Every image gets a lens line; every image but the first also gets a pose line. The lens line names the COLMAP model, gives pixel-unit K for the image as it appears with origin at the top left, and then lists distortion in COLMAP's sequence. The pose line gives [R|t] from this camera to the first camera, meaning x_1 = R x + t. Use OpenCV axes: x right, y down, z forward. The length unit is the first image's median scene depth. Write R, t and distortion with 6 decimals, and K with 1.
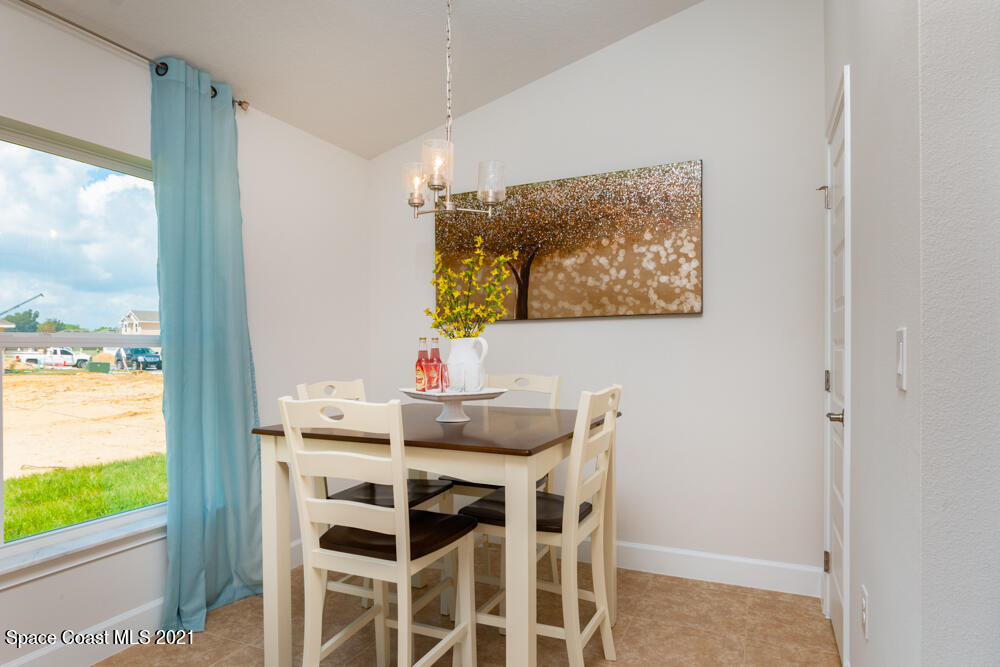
lens RADIAL K [[604.0, 0, 496.7], [0, 604.0, 348.1], [0, 0, 1]] dist [-0.043272, -0.000308]
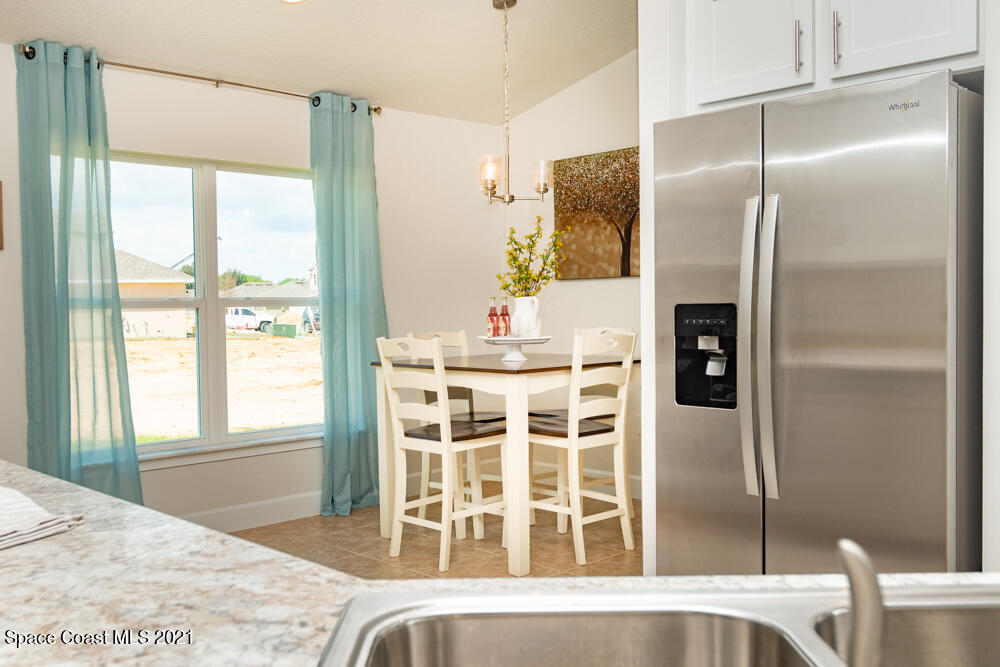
lens RADIAL K [[913.1, 0, 500.0], [0, 913.1, 333.5], [0, 0, 1]] dist [-0.216510, 0.002368]
pose [[0.937065, 0.001267, -0.349152, 0.471900], [0.010807, 0.999409, 0.032631, -0.002561], [0.348987, -0.034351, 0.936498, -0.684509]]
